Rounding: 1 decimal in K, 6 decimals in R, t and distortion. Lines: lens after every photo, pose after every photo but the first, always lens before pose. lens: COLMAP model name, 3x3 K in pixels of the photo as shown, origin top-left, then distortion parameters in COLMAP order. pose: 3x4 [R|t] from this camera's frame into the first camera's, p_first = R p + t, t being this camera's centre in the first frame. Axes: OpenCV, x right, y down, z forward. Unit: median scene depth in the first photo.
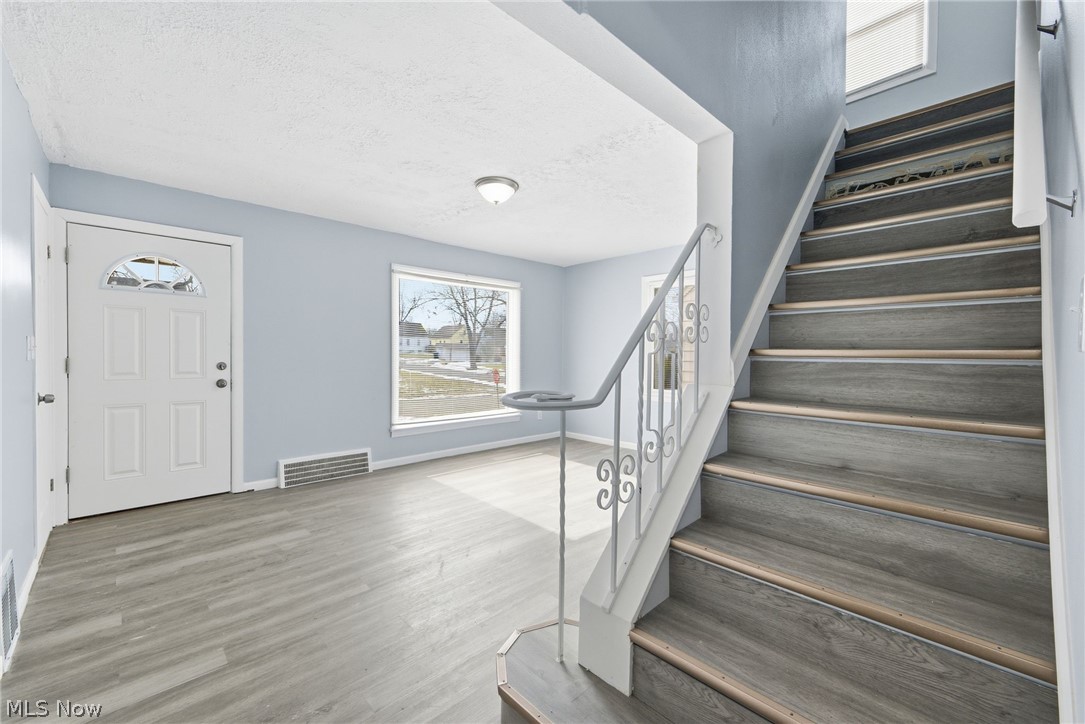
lens RADIAL K [[453.1, 0, 539.9], [0, 453.1, 362.7], [0, 0, 1]] dist [0.001270, 0.000568]
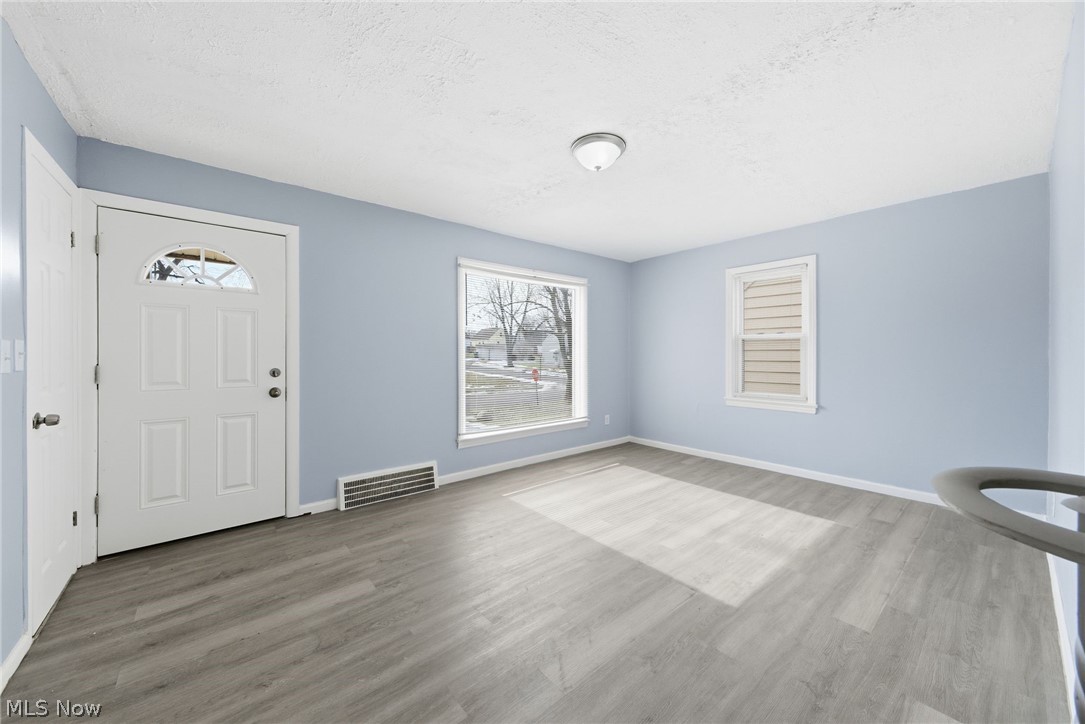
lens RADIAL K [[402.7, 0, 537.4], [0, 402.7, 354.8], [0, 0, 1]] dist [-0.003134, 0.001073]
pose [[0.997571, -0.008103, -0.069187, -0.142707], [0.007078, 0.999862, -0.015047, -0.011615], [0.069300, 0.014521, 0.997490, 0.260209]]
